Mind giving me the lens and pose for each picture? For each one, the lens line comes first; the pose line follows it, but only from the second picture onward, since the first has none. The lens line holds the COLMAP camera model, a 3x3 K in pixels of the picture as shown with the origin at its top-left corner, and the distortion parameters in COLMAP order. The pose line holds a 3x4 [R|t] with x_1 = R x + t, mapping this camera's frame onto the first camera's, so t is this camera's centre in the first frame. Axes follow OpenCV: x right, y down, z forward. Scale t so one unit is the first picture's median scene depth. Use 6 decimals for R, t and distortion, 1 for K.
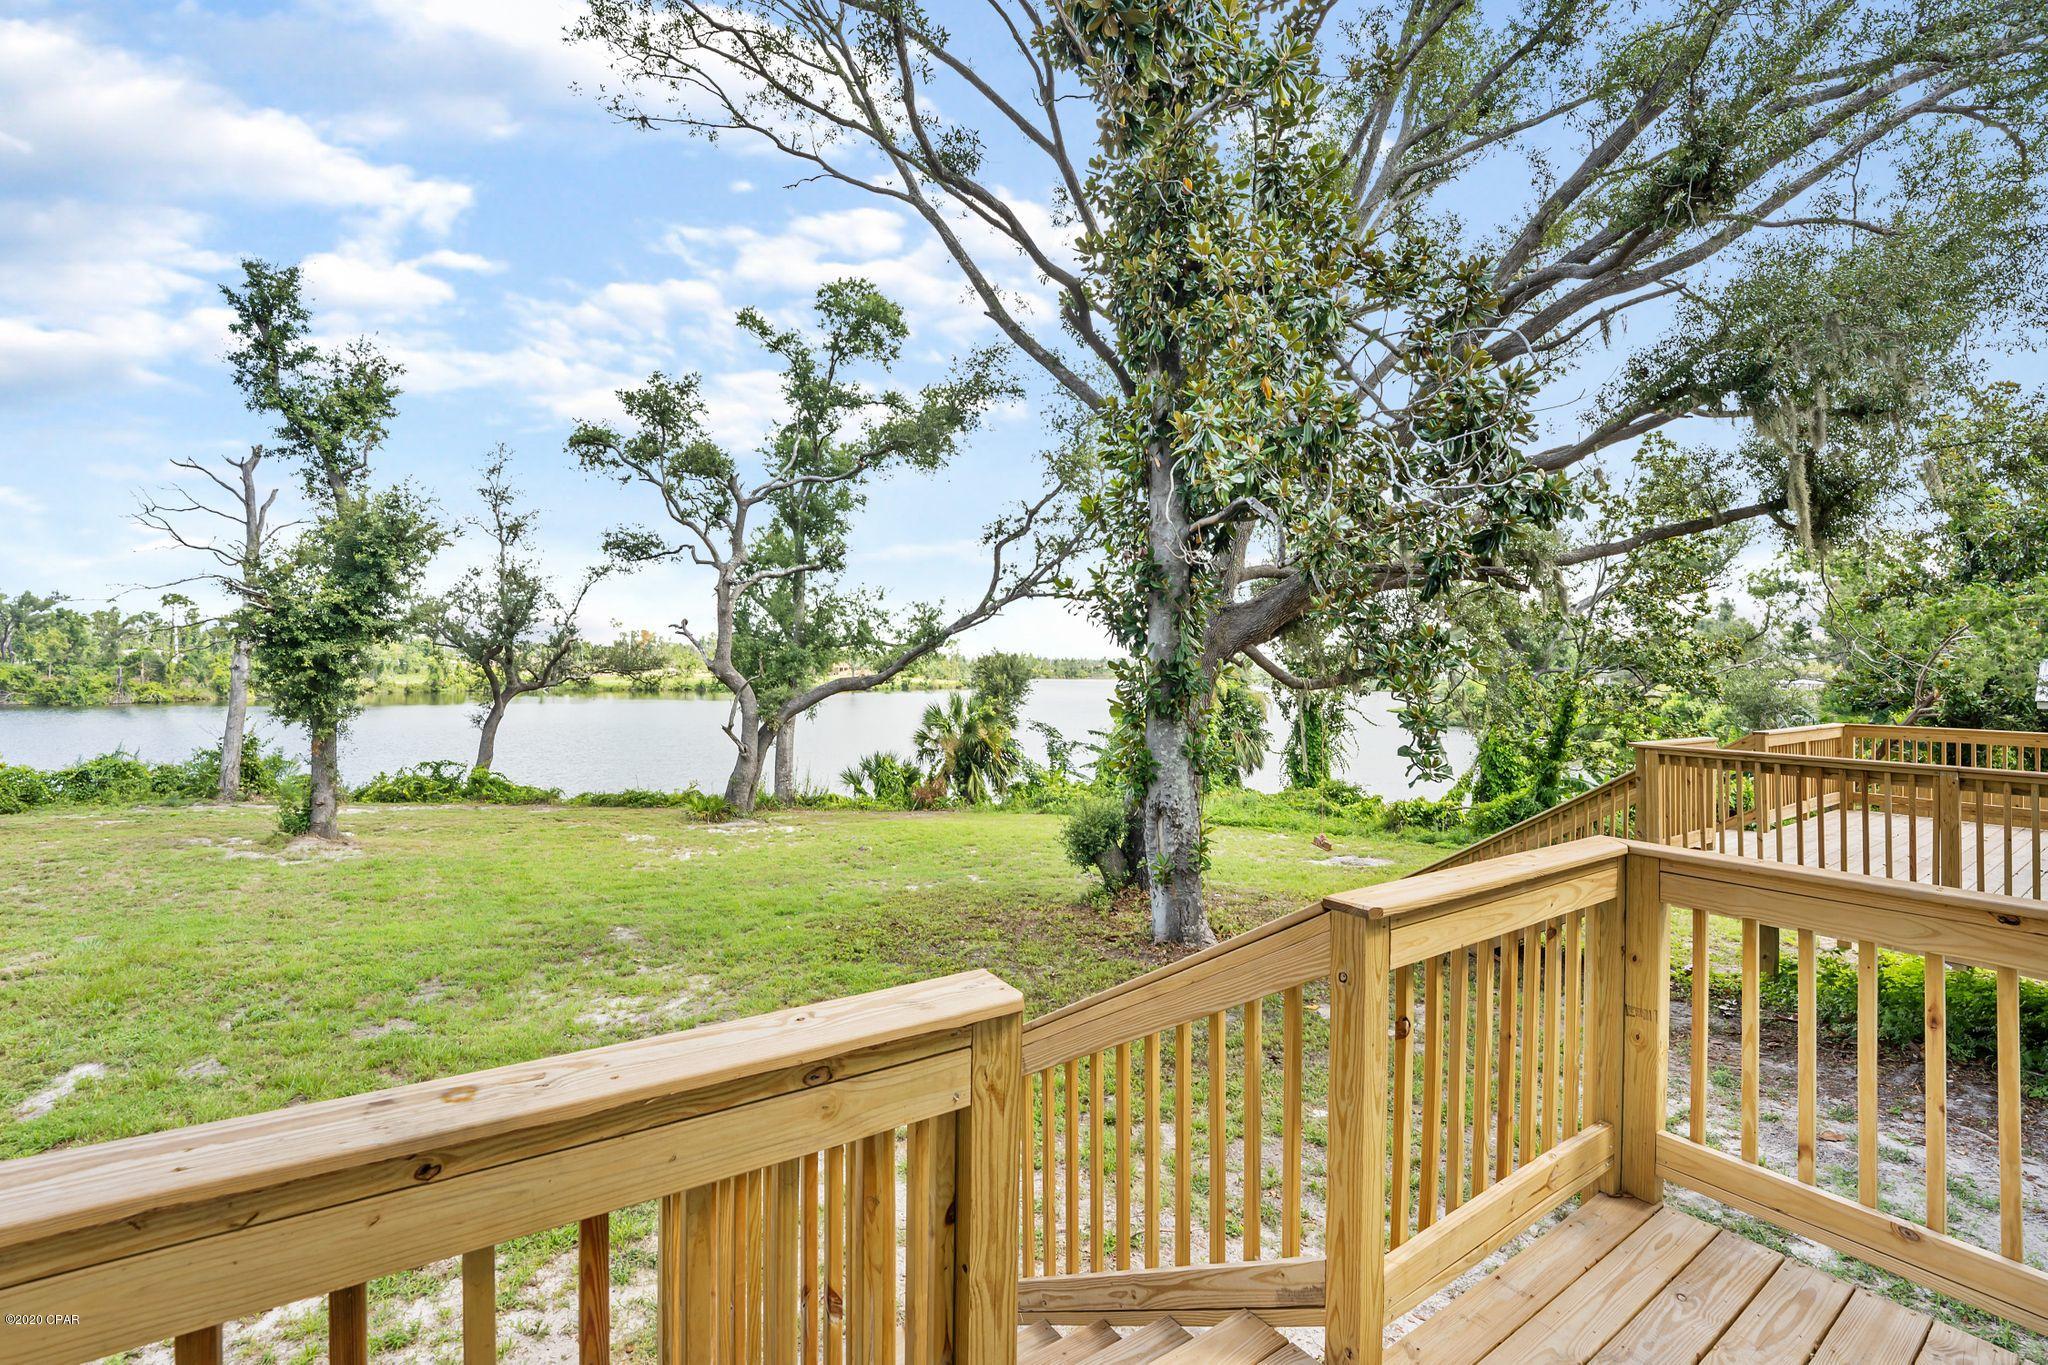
lens RADIAL K [[862.3, 0, 982.9], [0, 862.3, 636.5], [0, 0, 1]] dist [-0.000715, -0.006144]
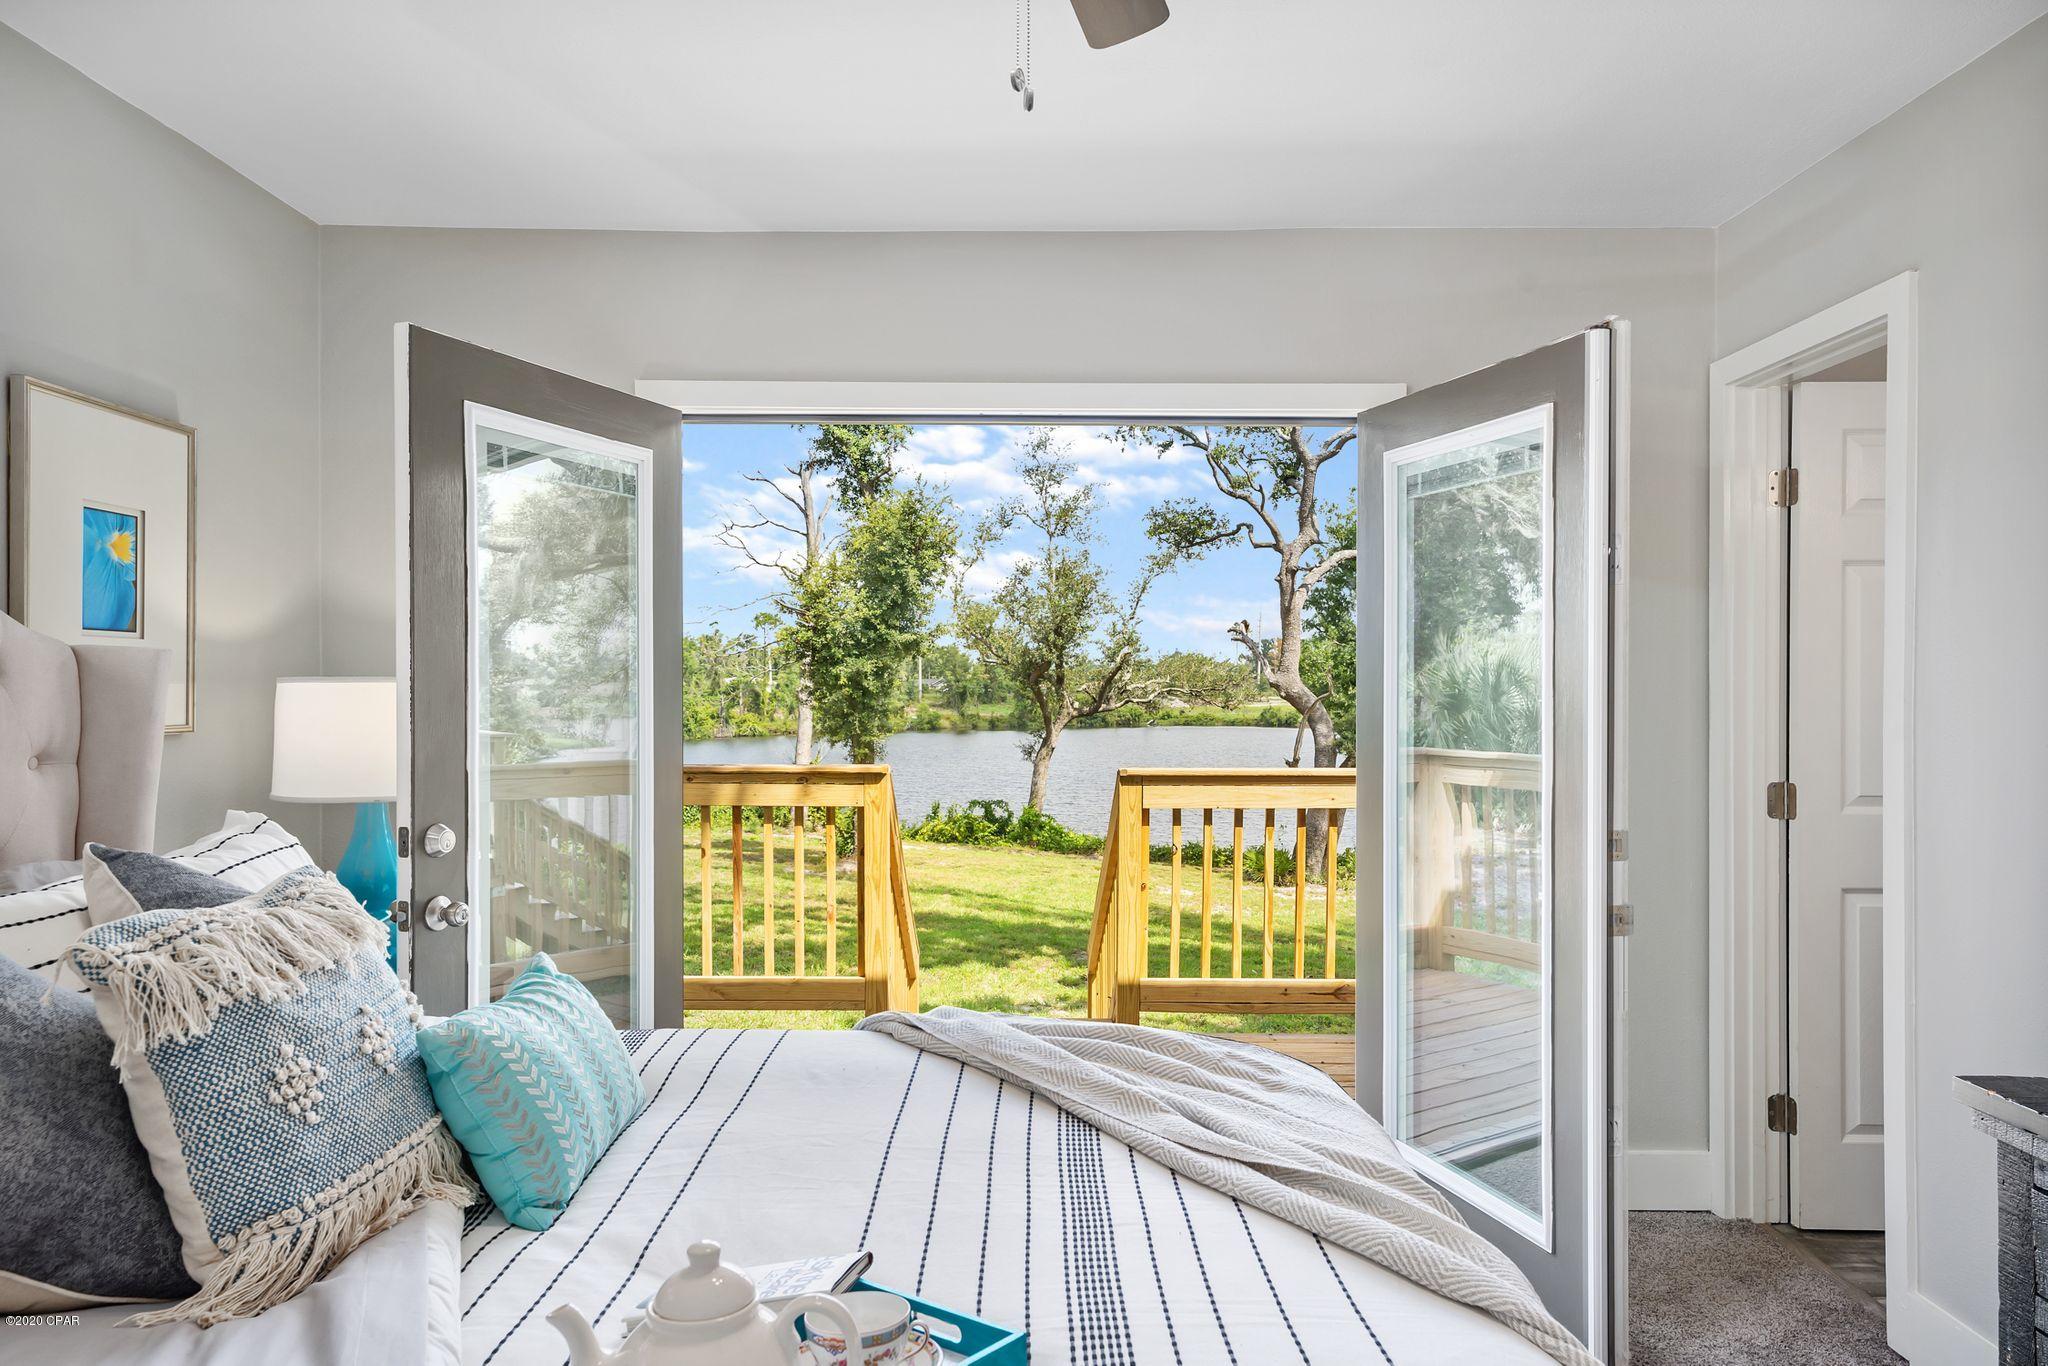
lens RADIAL K [[1367.5, 0, 1024.0], [0, 1367.5, 683.0], [0, 0, 1]] dist [0.033087, 0.001195]
pose [[0.838917, -0.011948, -0.544128, 0.155091], [0.026983, 0.999443, 0.019657, 0.005769], [0.543590, -0.031173, 0.838772, -0.129115]]
